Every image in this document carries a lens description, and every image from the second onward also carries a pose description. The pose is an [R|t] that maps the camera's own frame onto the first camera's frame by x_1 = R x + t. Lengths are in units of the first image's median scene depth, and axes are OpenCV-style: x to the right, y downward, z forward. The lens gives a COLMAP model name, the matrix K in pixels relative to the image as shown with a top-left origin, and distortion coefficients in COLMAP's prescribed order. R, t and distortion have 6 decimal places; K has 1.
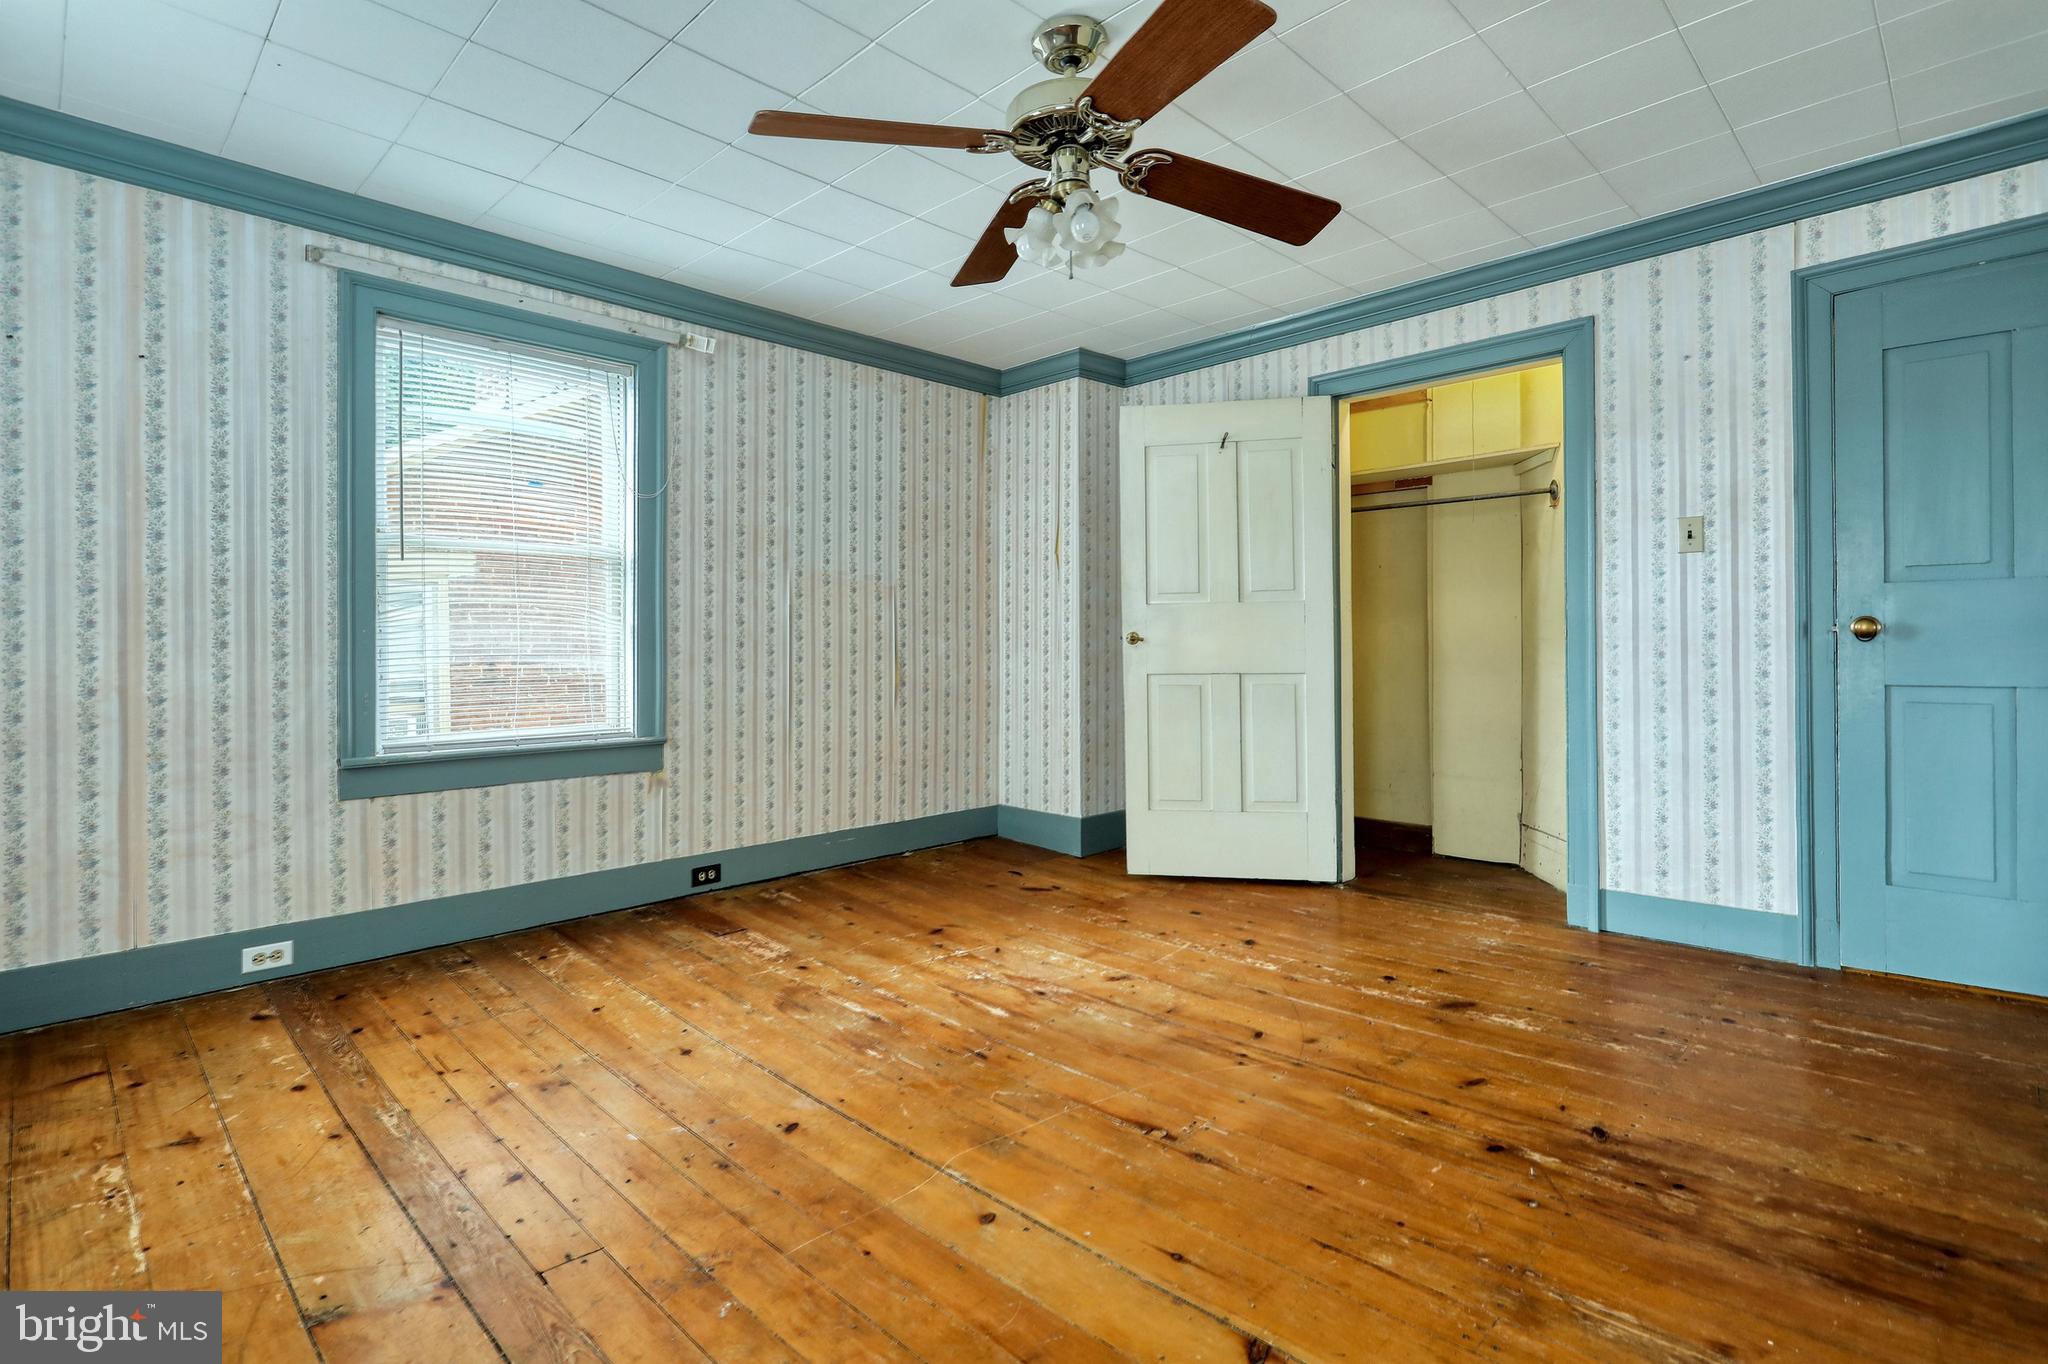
lens RADIAL K [[970.8, 0, 1000.5], [0, 970.8, 650.0], [0, 0, 1]] dist [-0.003448, 0.001866]
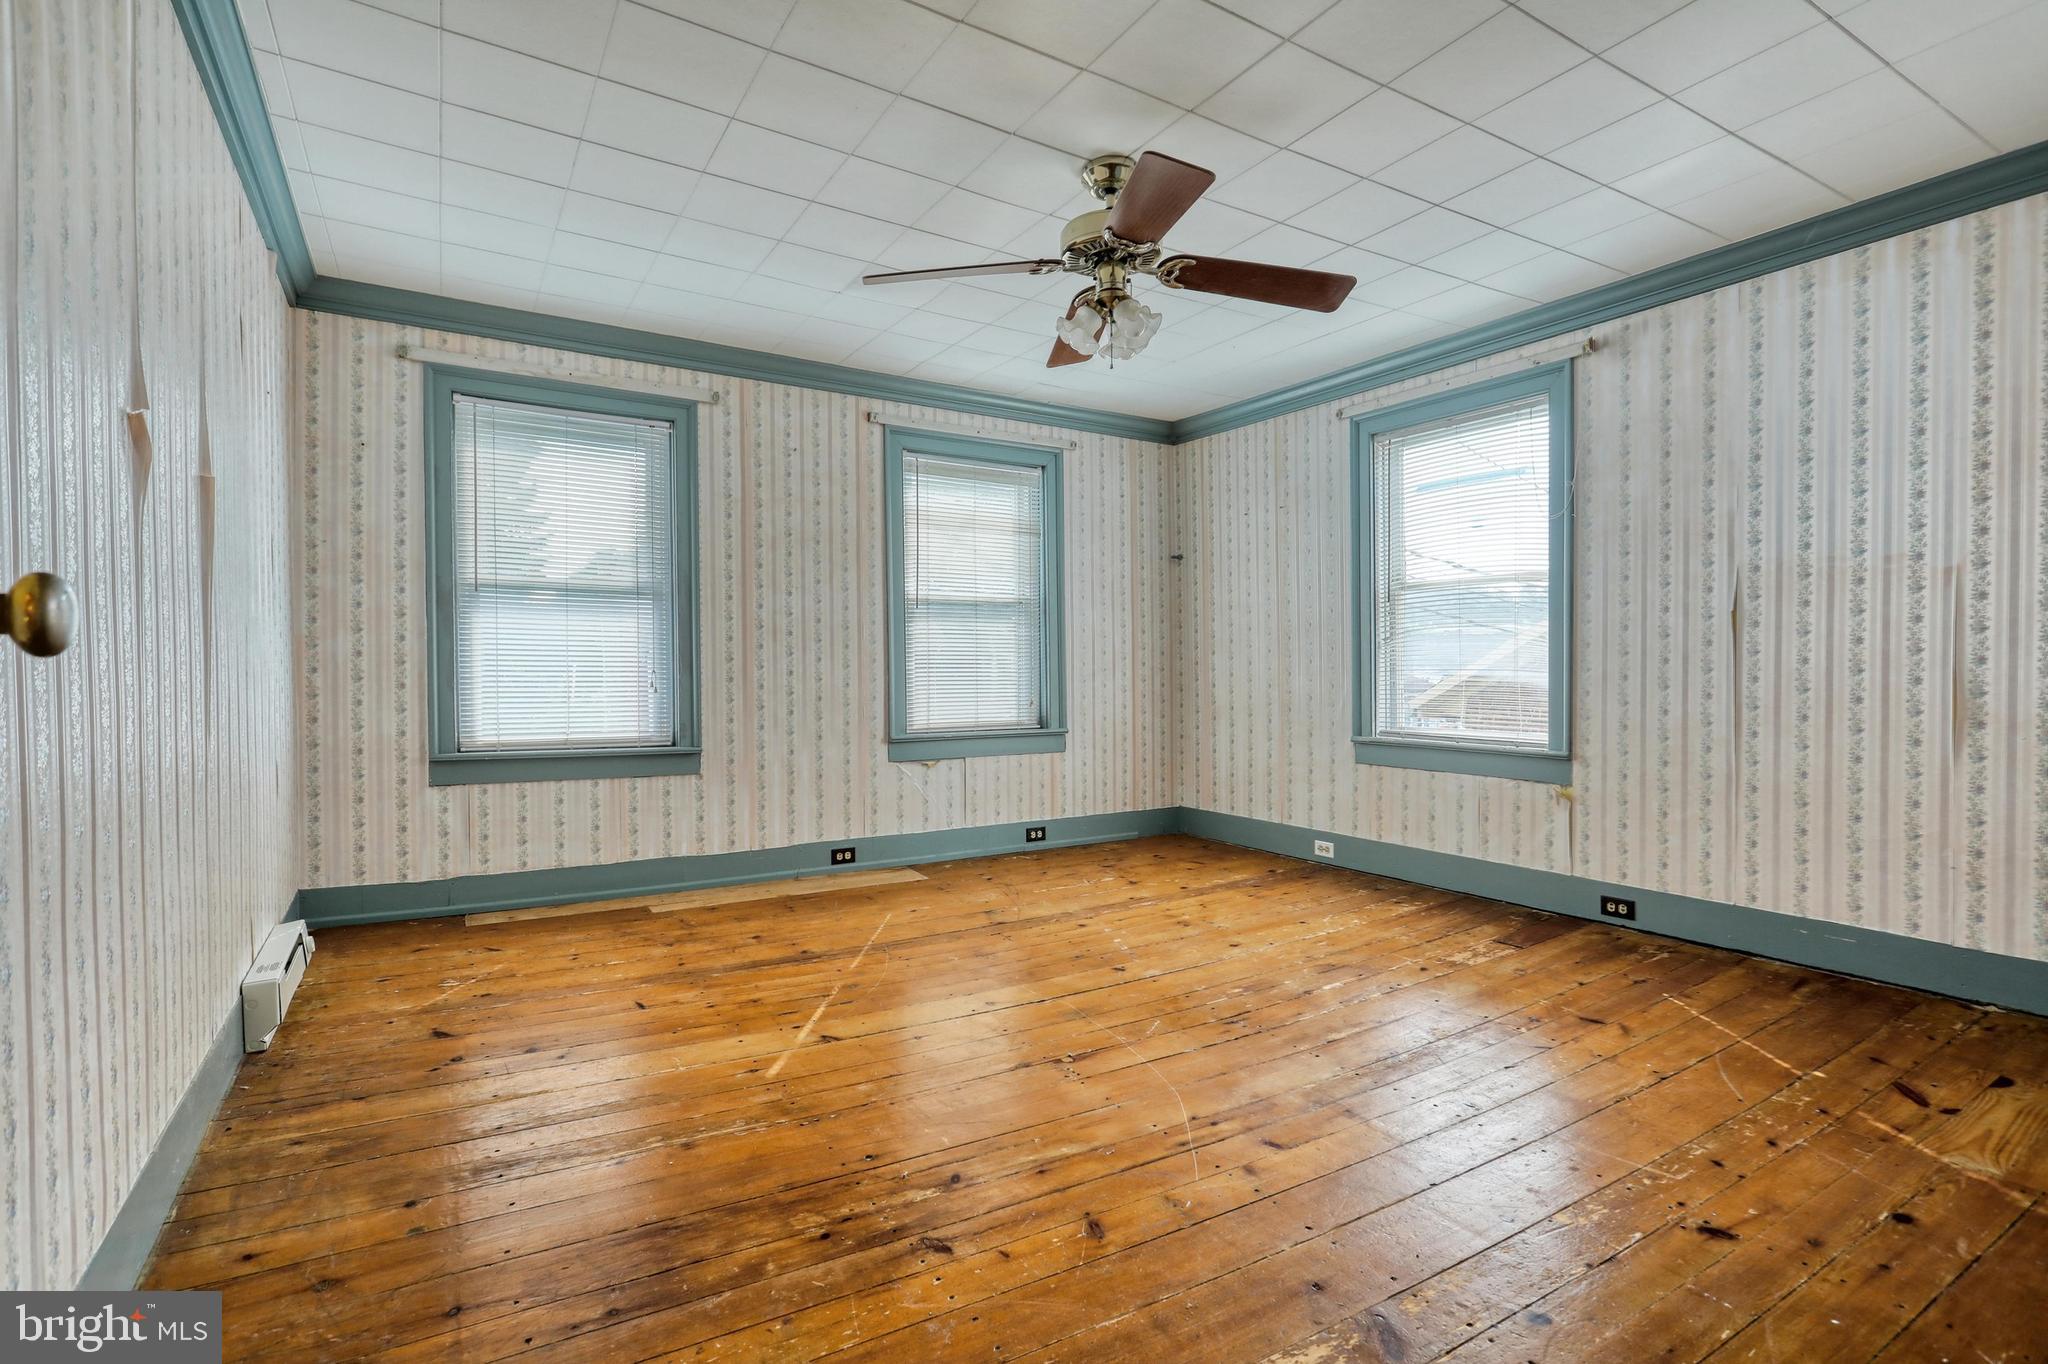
lens RADIAL K [[970.8, 0, 1020.4], [0, 970.8, 681.7], [0, 0, 1]] dist [-0.003448, 0.001866]
pose [[-0.230459, 0.021574, -0.972843, 0.911516], [0.000948, 0.999759, 0.021946, -0.007585], [0.973082, 0.004136, -0.230424, 0.814100]]
